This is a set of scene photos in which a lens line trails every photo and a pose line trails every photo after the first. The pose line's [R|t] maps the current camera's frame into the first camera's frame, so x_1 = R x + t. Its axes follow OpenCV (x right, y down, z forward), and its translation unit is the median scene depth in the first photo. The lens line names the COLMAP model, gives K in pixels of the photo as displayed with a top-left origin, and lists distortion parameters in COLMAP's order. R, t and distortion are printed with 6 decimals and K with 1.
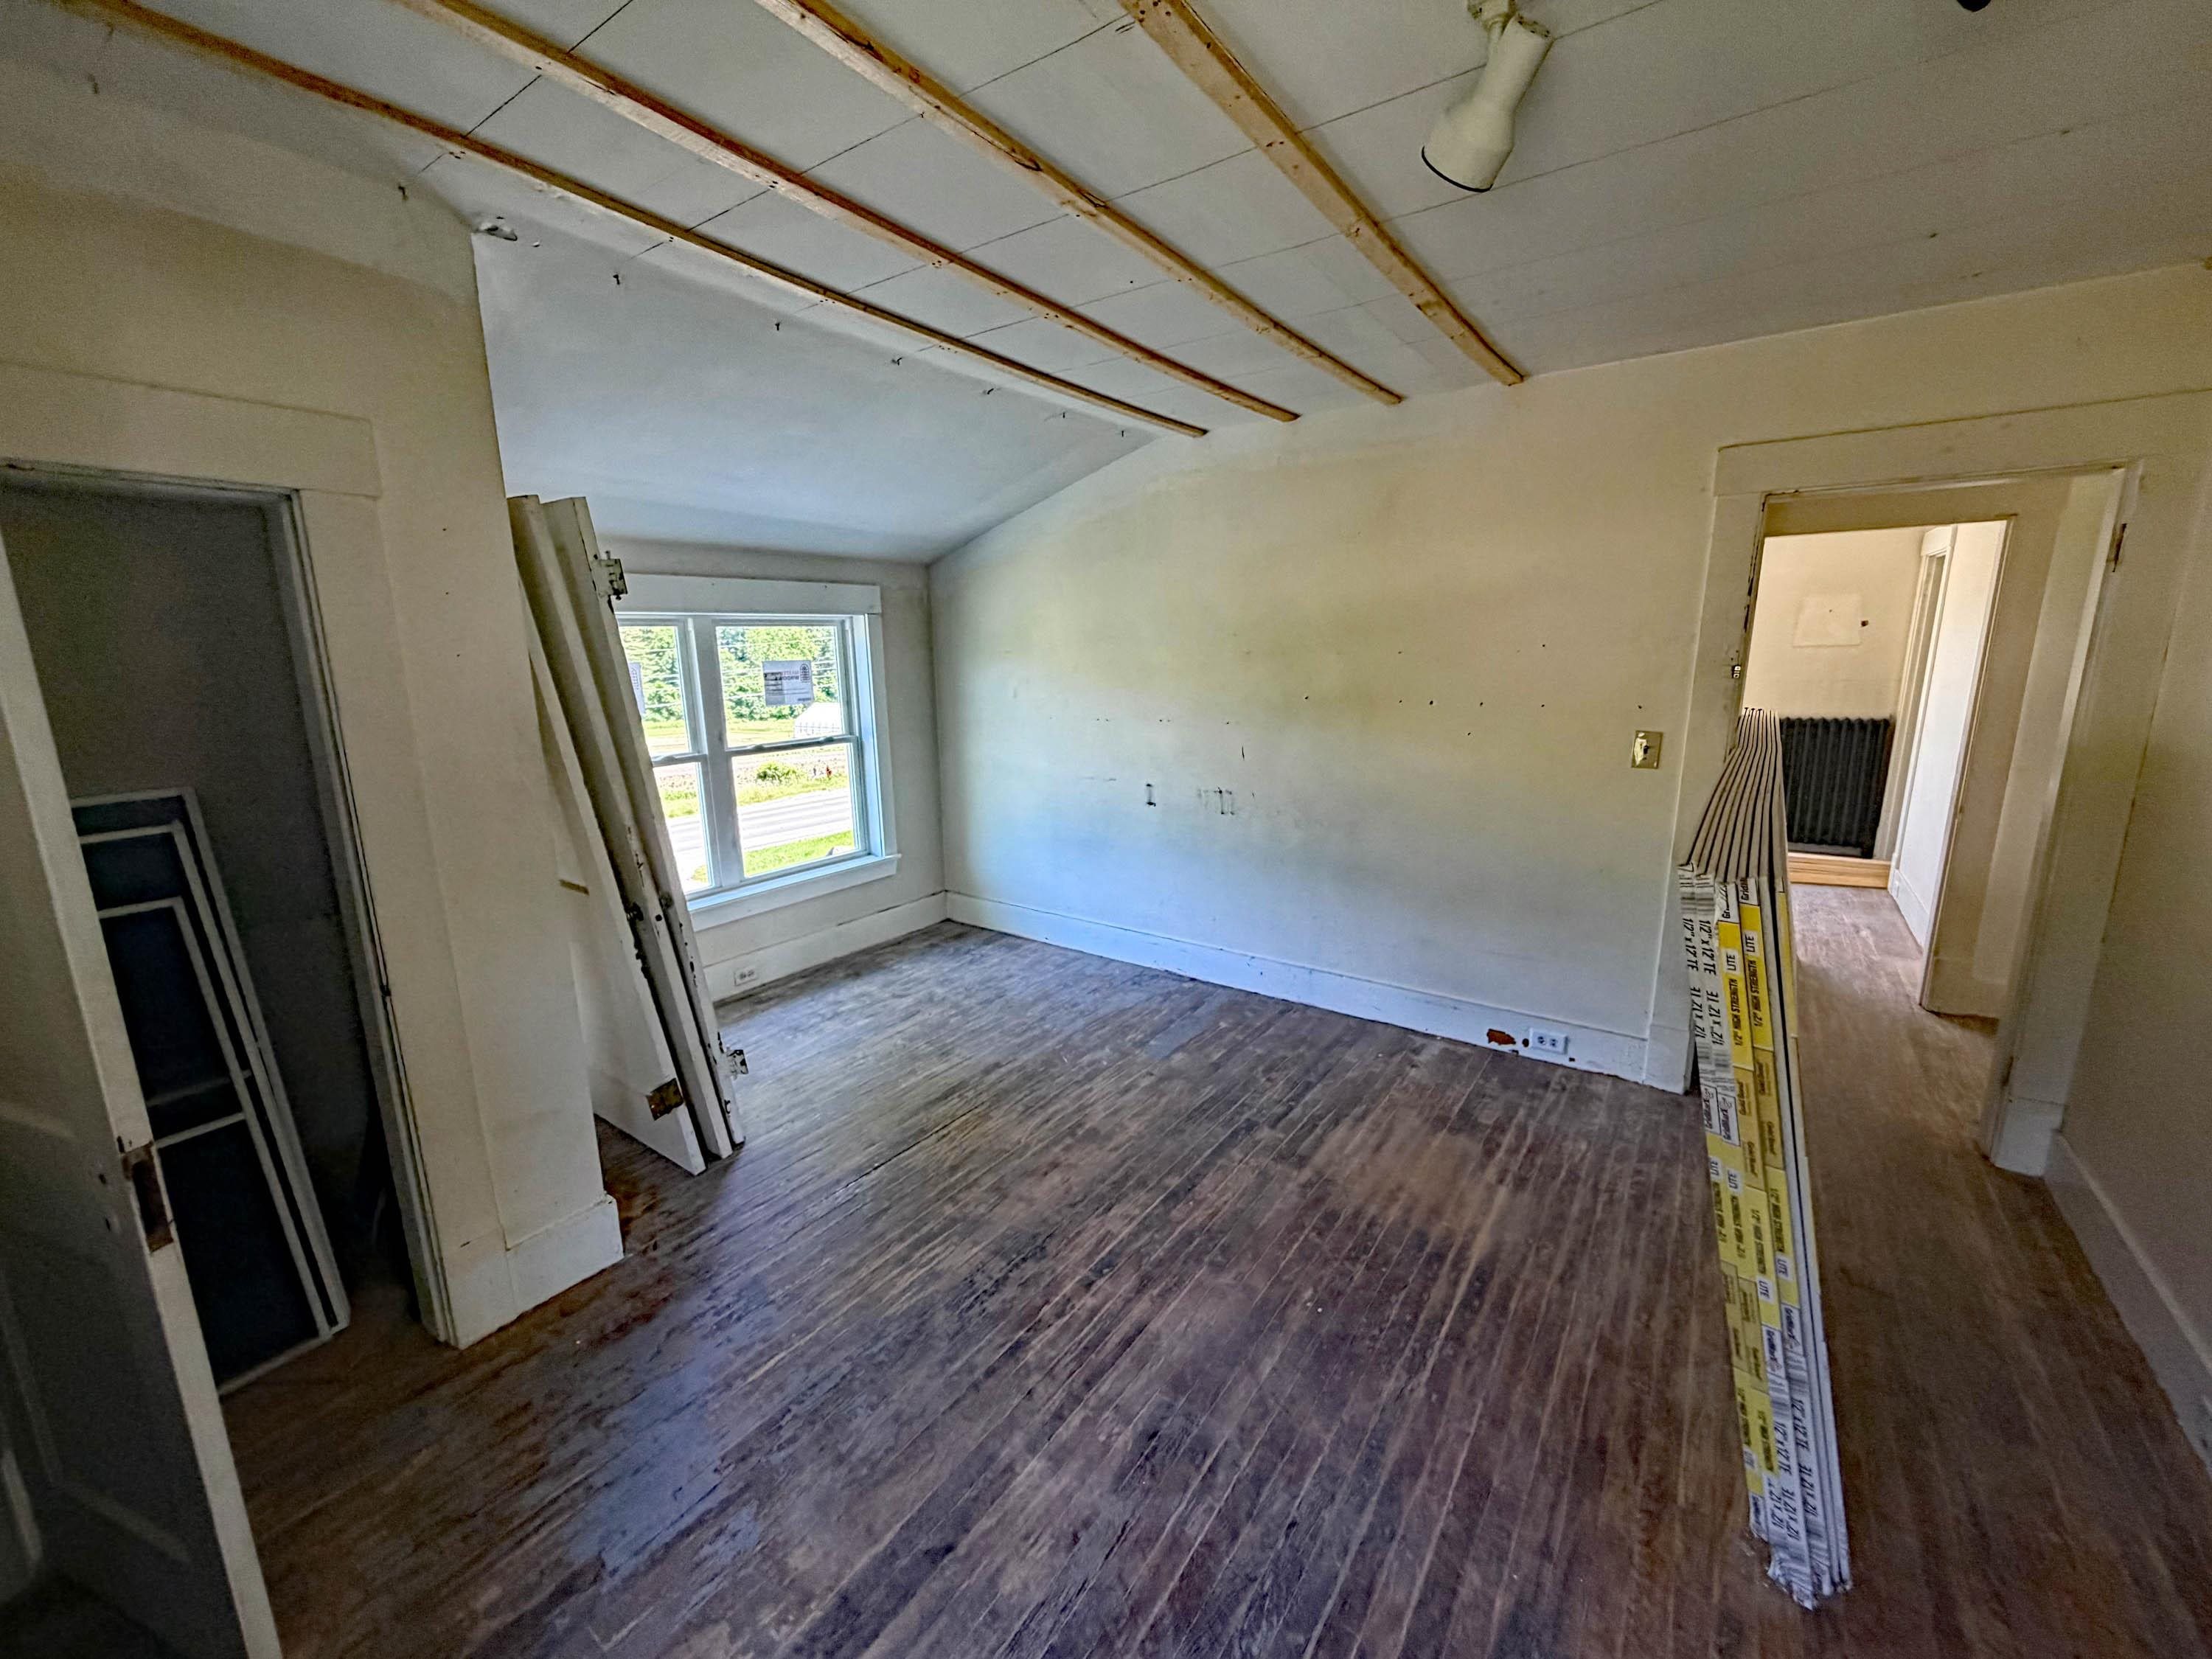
lens RADIAL K [[881.4, 0, 1097.5], [0, 881.4, 827.4], [0, 0, 1]] dist [-0.000723, 0.000164]
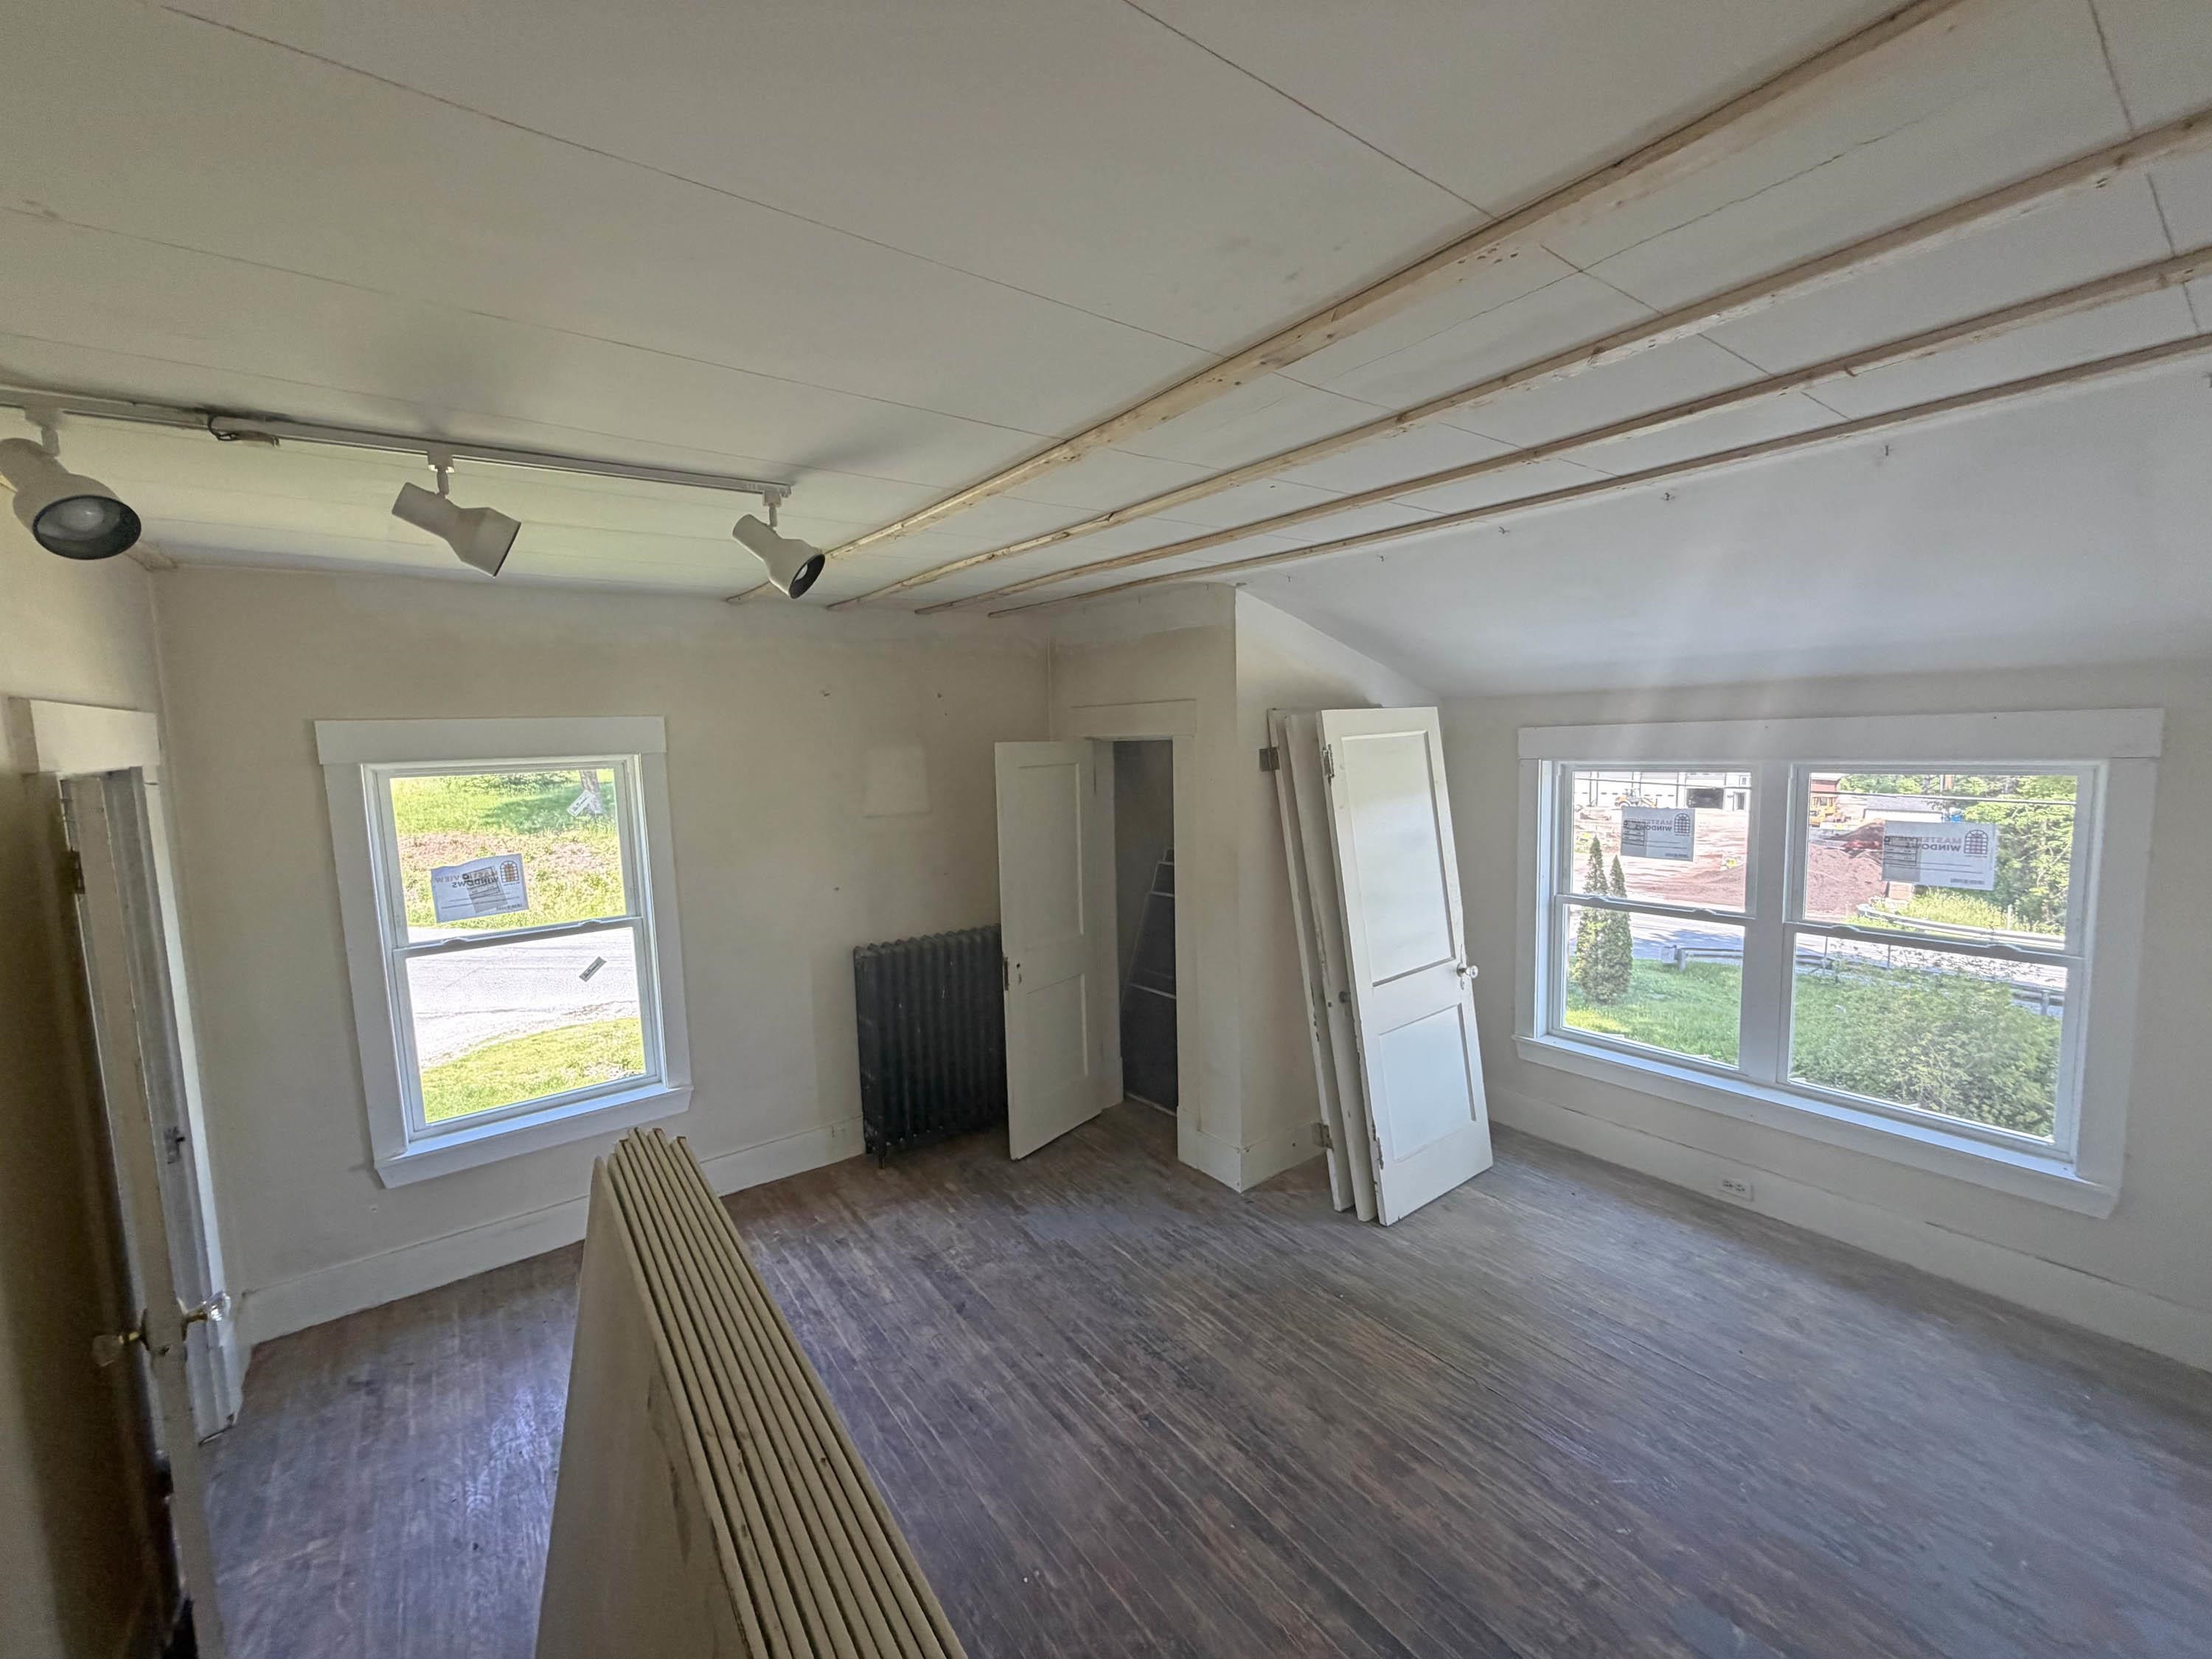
lens RADIAL K [[881.4, 0, 1097.5], [0, 881.4, 827.4], [0, 0, 1]] dist [-0.000723, 0.000164]
pose [[-0.300886, 0.126538, -0.945228, 0.871360], [-0.164008, 0.969525, 0.181997, -0.354064], [0.939452, 0.209786, -0.270963, 0.992546]]
